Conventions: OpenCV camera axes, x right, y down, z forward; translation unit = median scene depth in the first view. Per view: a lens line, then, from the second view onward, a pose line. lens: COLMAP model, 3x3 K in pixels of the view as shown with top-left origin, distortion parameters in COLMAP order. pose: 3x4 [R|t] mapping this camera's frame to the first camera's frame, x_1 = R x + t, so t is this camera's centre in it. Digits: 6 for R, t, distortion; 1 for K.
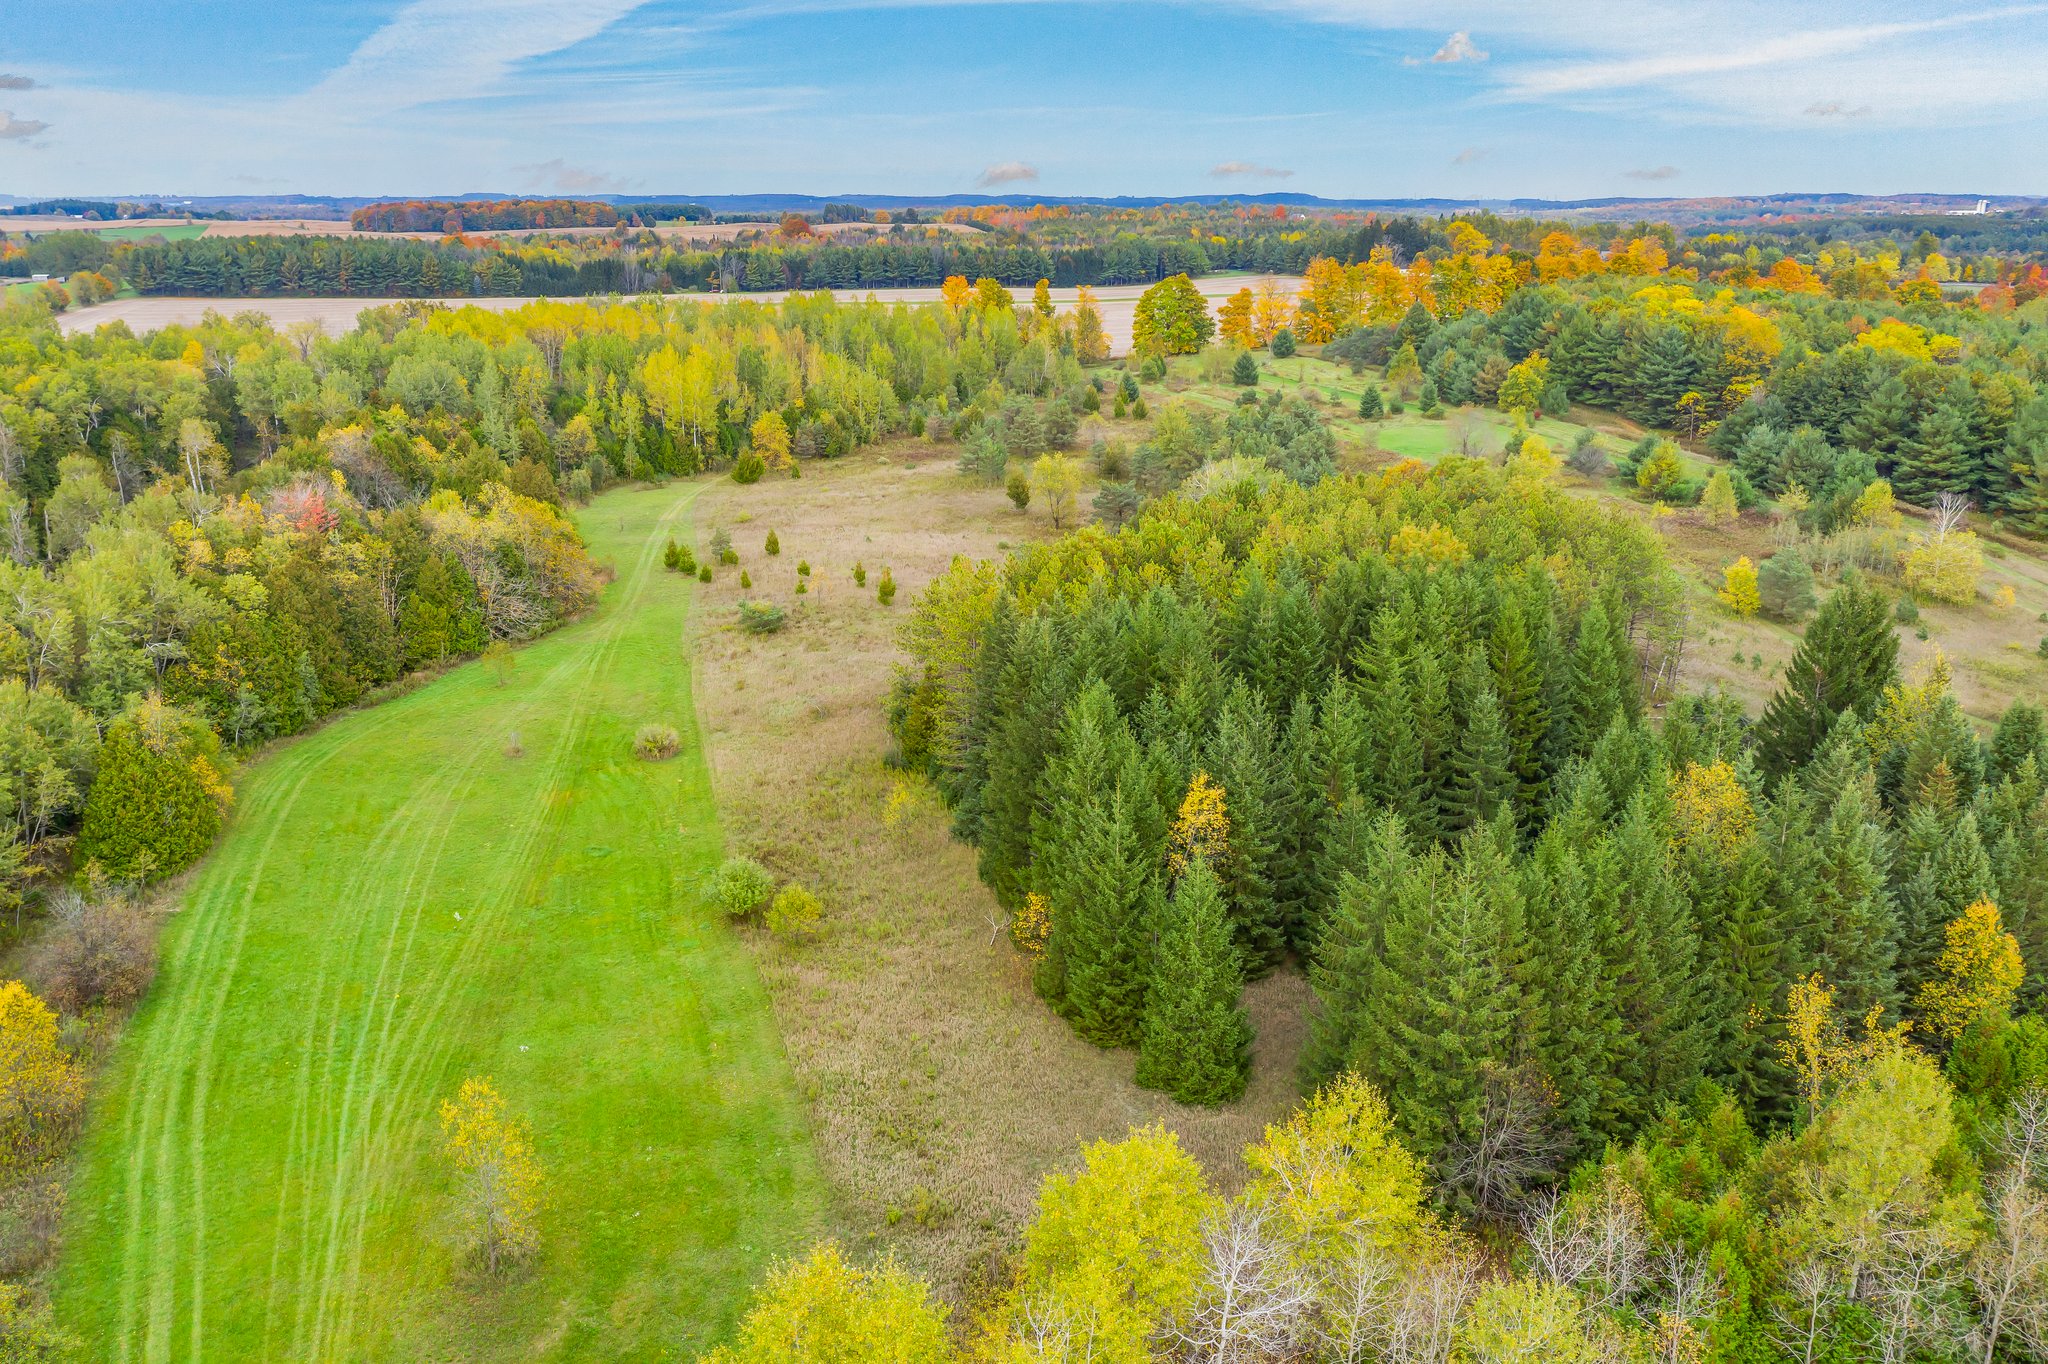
lens RADIAL K [[1652.6, 0, 1024.0], [0, 1652.6, 682.0], [0, 0, 1]] dist [0.002420, 0.004126]
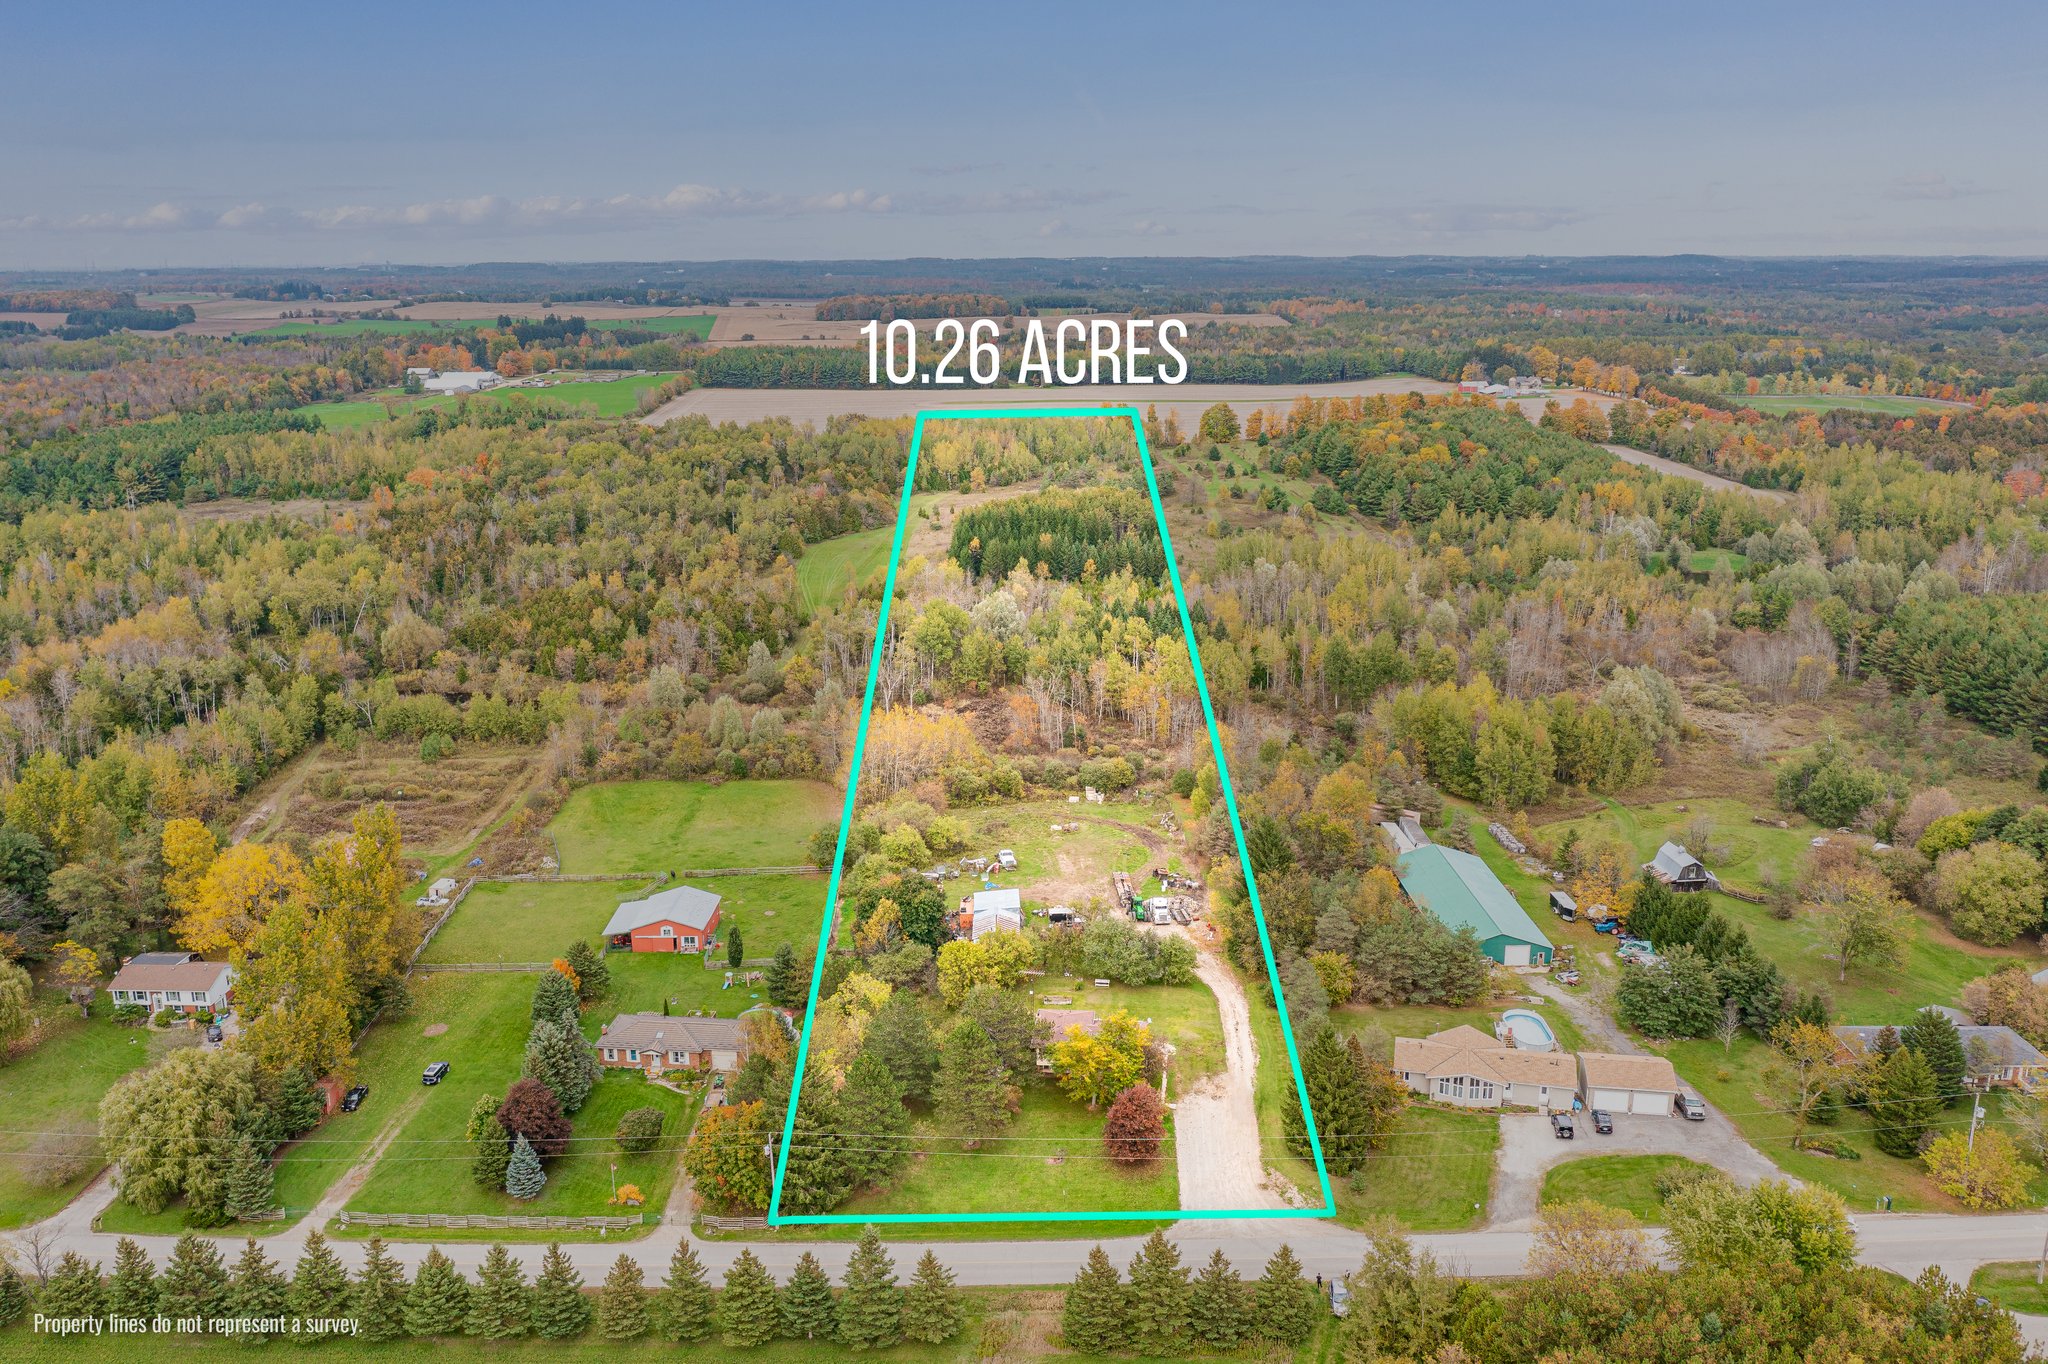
lens RADIAL K [[1652.6, 0, 1024.0], [0, 1652.6, 682.0], [0, 0, 1]] dist [0.002420, 0.004126]
pose [[0.969628, 0.057369, -0.237760, 0.304119], [-0.064295, 0.997700, -0.021472, 0.122969], [0.235981, 0.036107, 0.971087, -0.819276]]
